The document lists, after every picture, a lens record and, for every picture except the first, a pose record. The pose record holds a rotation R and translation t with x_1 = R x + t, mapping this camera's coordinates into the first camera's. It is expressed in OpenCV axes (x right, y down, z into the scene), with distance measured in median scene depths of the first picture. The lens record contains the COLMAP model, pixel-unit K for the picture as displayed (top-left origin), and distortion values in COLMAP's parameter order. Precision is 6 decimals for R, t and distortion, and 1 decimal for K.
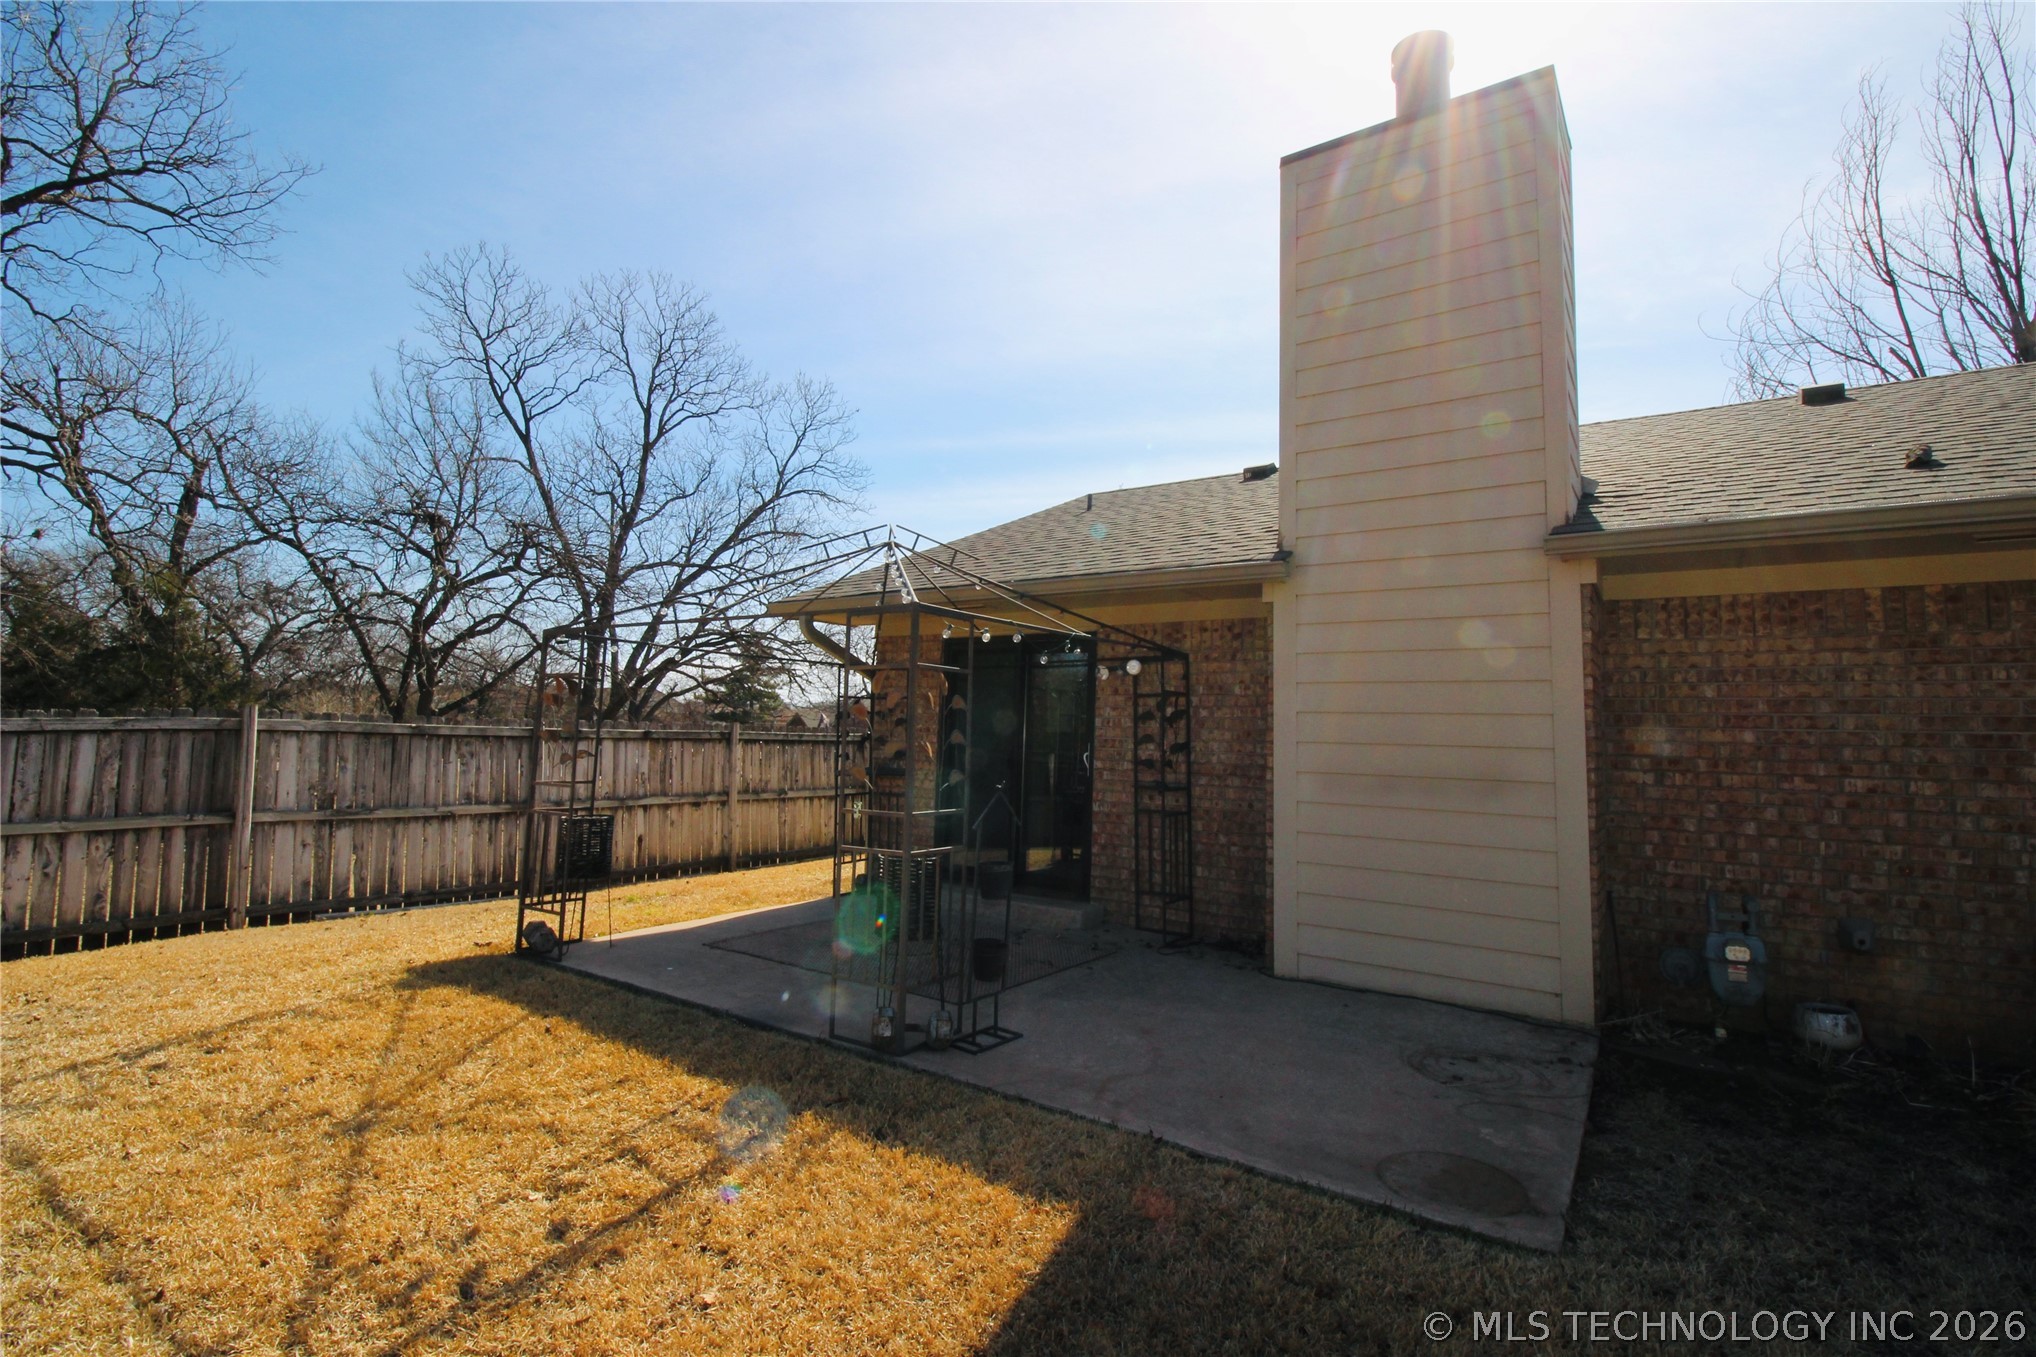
lens RADIAL K [[957.7, 0, 1022.1], [0, 957.7, 662.9], [0, 0, 1]] dist [-0.010911, -0.006327]
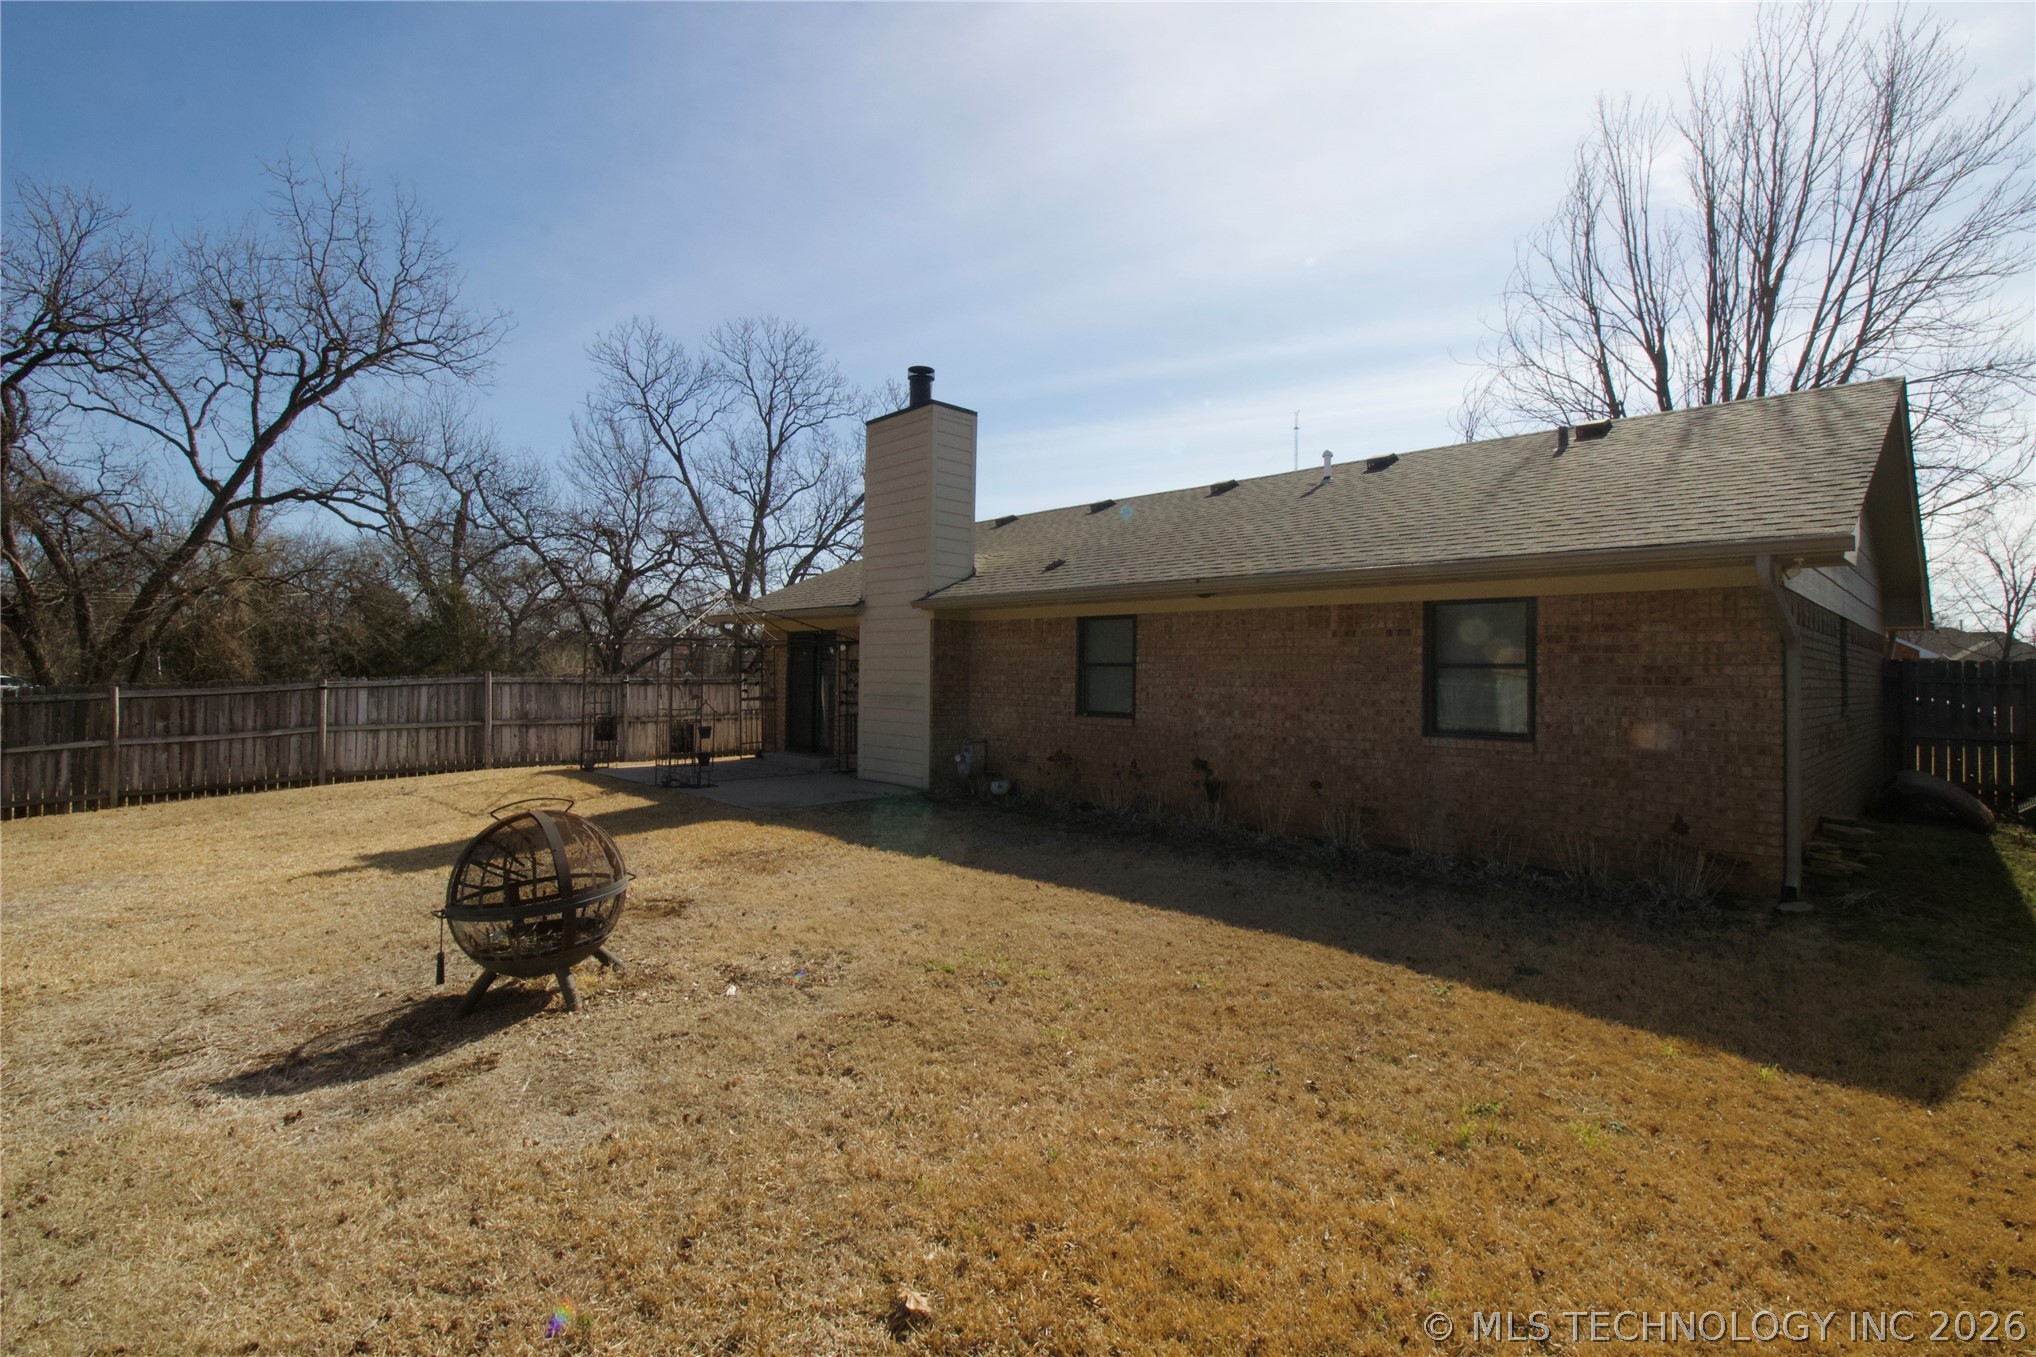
lens RADIAL K [[957.7, 0, 1013.7], [0, 957.7, 671.8], [0, 0, 1]] dist [-0.010911, -0.006327]
pose [[0.978061, -0.015793, -0.207720, 0.248632], [0.030977, 0.997062, 0.070053, -0.021265], [0.206003, -0.074951, 0.975677, -0.268264]]
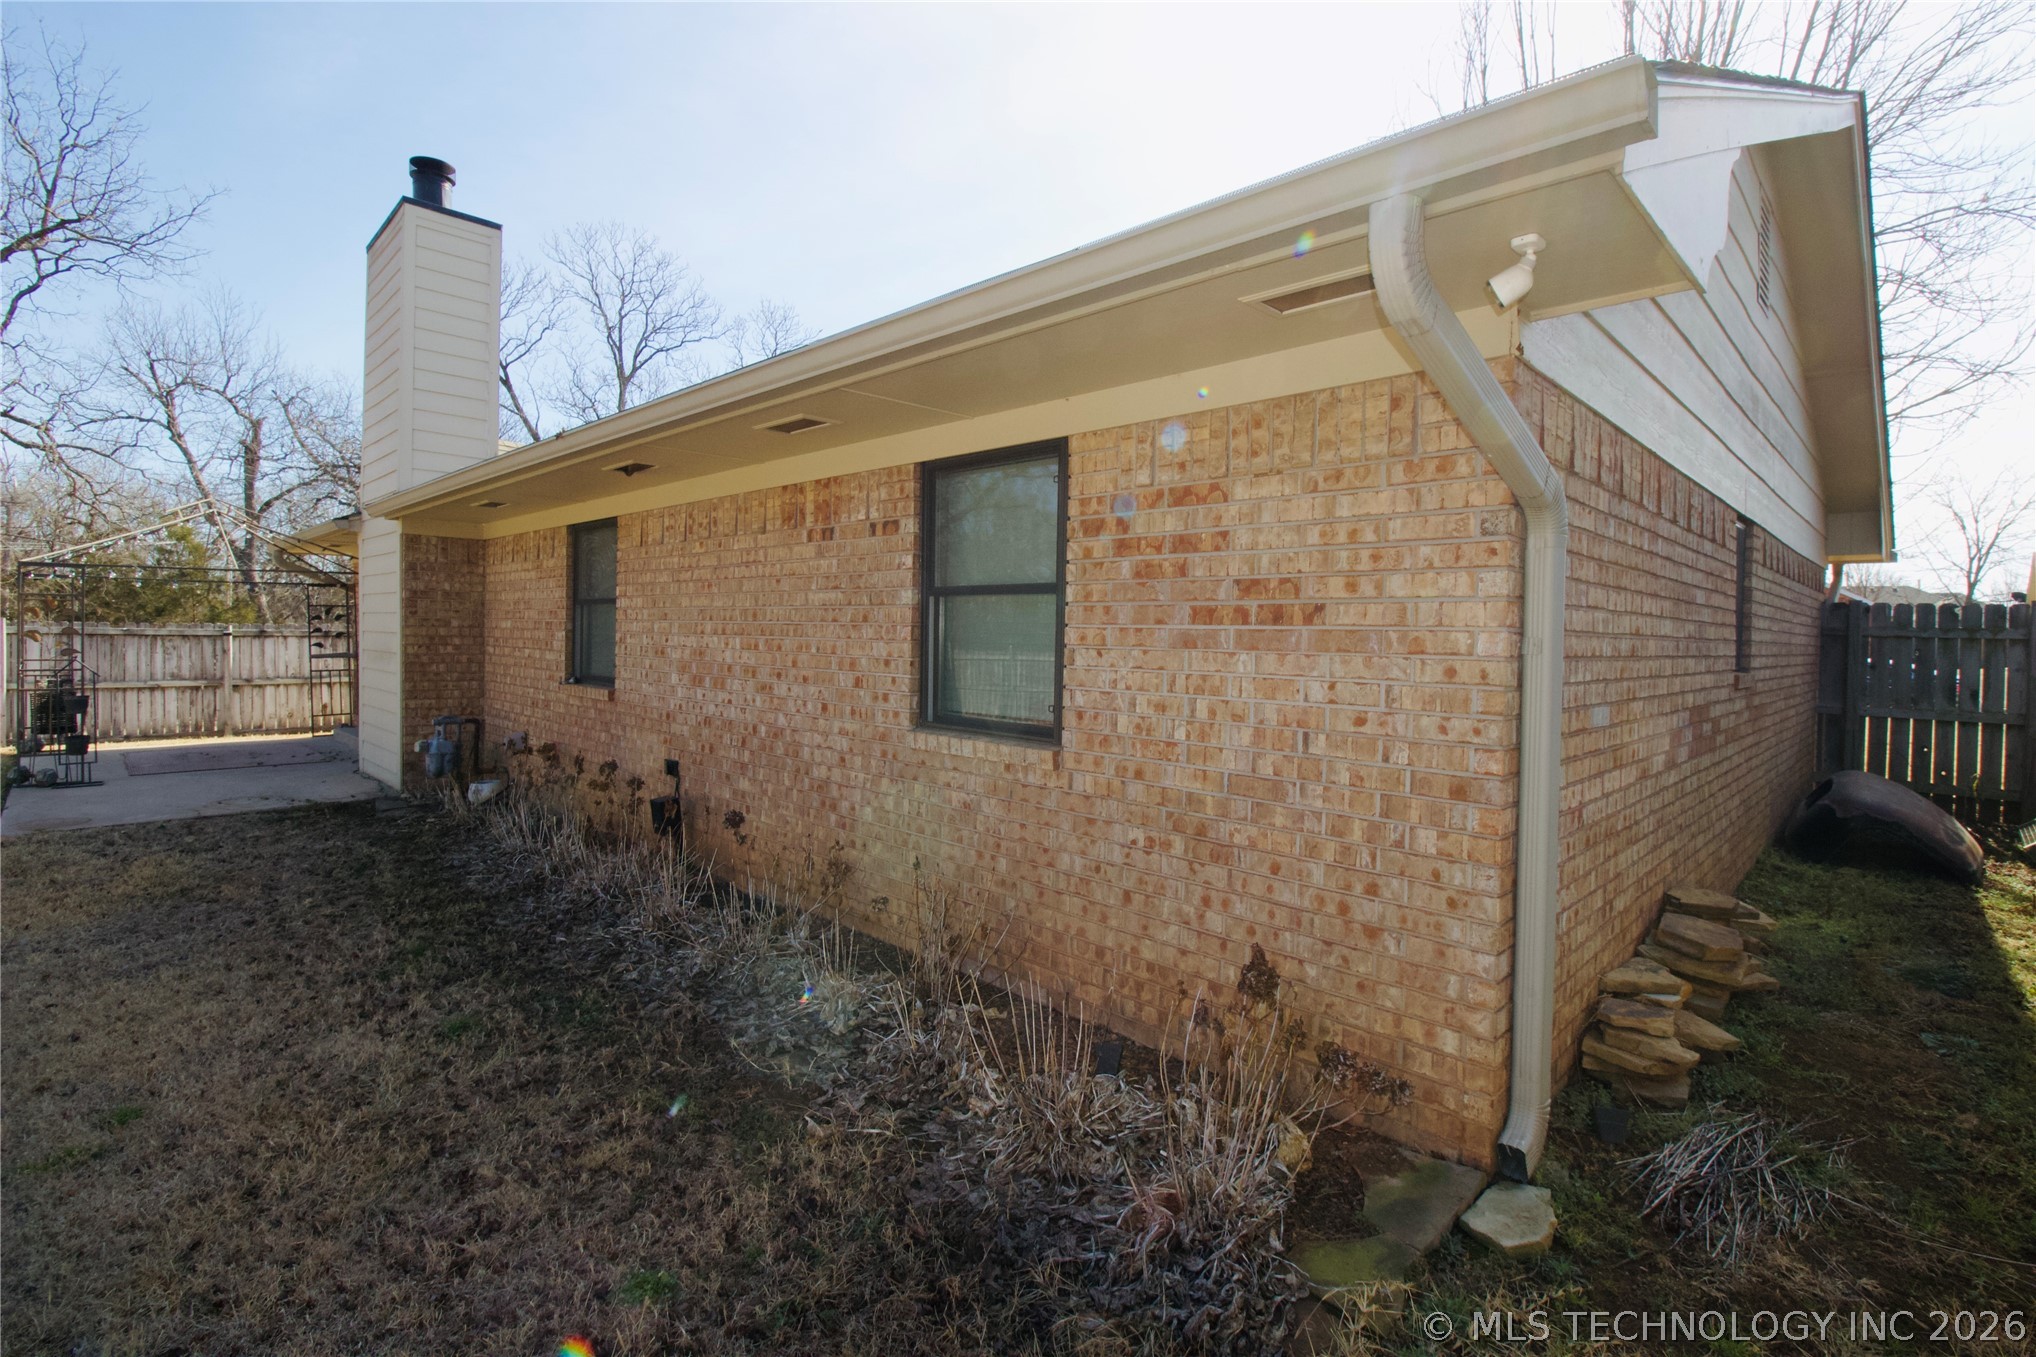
lens RADIAL K [[957.7, 0, 1017.0], [0, 957.7, 672.4], [0, 0, 1]] dist [-0.010911, -0.006327]
pose [[0.983581, -0.004482, -0.180412, 0.364348], [0.025466, 0.993135, 0.114166, -0.000864], [0.178662, -0.116885, 0.976943, -0.084266]]
